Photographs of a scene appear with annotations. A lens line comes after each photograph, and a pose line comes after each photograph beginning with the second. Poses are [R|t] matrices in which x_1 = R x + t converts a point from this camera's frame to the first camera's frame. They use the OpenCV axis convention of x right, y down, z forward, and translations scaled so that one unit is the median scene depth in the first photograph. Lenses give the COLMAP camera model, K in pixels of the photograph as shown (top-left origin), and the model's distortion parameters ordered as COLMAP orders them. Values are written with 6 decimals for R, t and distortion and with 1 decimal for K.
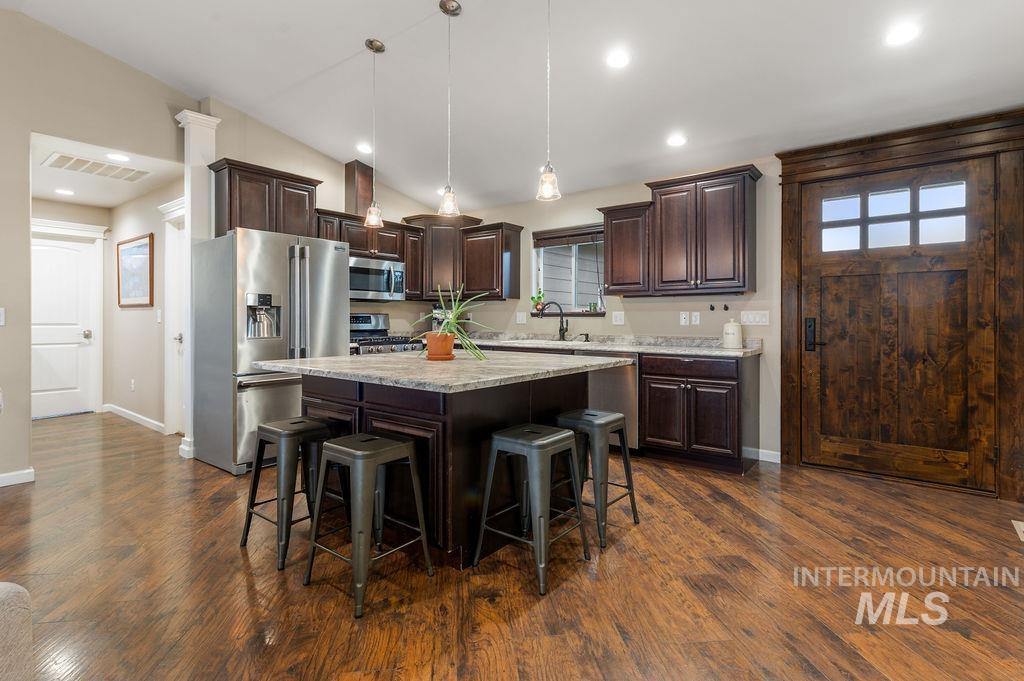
lens RADIAL K [[498.0, 0, 493.1], [0, 498.0, 326.2], [0, 0, 1]] dist [0.006497, -0.000230]
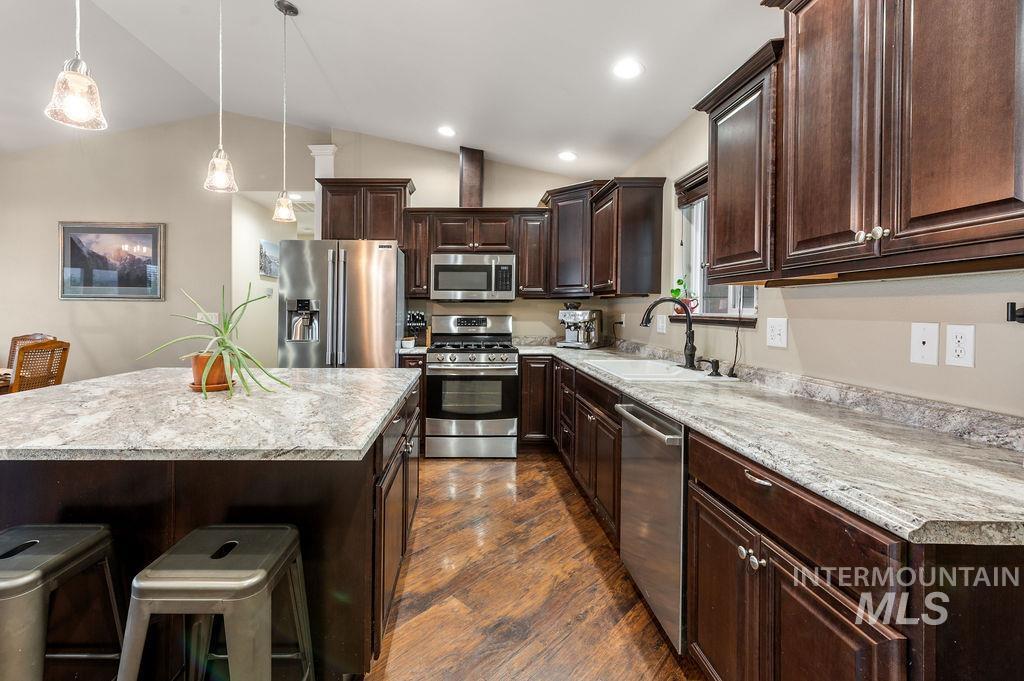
lens RADIAL K [[446.6, 0, 468.4], [0, 446.6, 314.2], [0, 0, 1]] dist [0.003947, 0.000129]
pose [[0.640758, 0.005918, -0.767720, 0.376959], [-0.012367, 0.999920, -0.002614, -0.027397], [0.767643, 0.011170, 0.640780, 0.513811]]
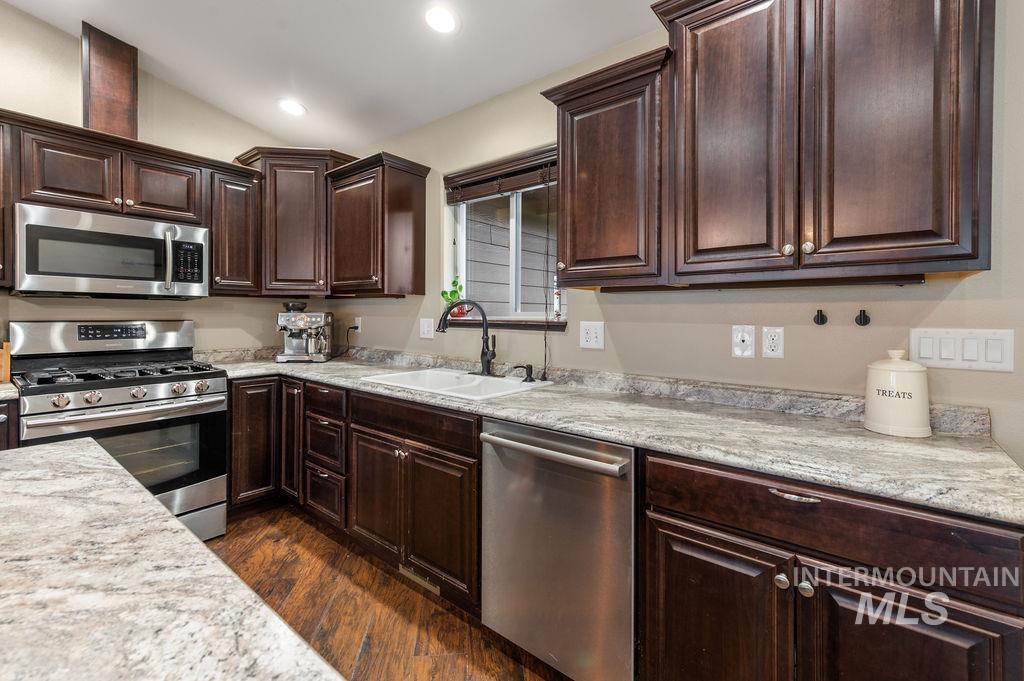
lens RADIAL K [[438.9, 0, 503.3], [0, 438.9, 321.0], [0, 0, 1]] dist [0.012369, -0.000338]
pose [[0.999982, 0.003045, 0.005141, 0.160204], [-0.003054, 0.999994, 0.001782, -0.029502], [-0.005136, -0.001797, 0.999985, 0.563440]]
